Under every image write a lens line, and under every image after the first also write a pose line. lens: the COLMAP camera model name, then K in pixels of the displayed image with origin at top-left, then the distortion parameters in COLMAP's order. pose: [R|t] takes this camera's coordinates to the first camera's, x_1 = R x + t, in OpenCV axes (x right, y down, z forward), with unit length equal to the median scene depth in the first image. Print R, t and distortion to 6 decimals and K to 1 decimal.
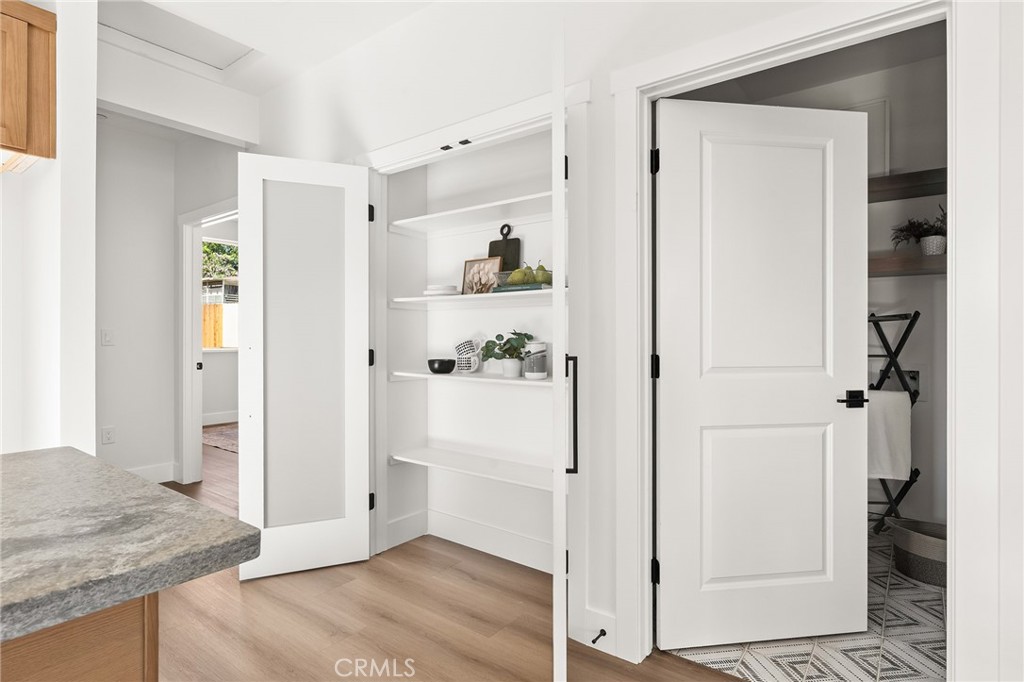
lens RADIAL K [[529.8, 0, 513.7], [0, 529.8, 337.3], [0, 0, 1]] dist [-0.002611, -0.000202]
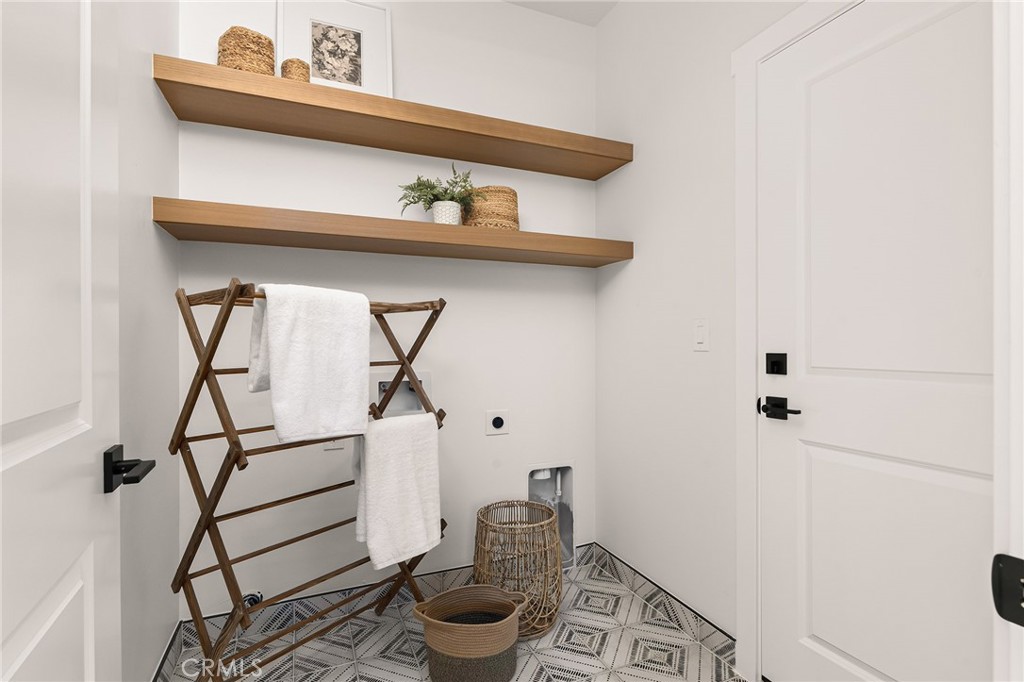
lens RADIAL K [[512.0, 0, 512.2], [0, 512.0, 338.5], [0, 0, 1]] dist [-0.003889, 0.000935]
pose [[0.487367, 0.001309, 0.873196, 0.187695], [0.003559, 0.999988, -0.003485, 0.007027], [-0.873190, 0.004806, 0.487357, 0.538961]]
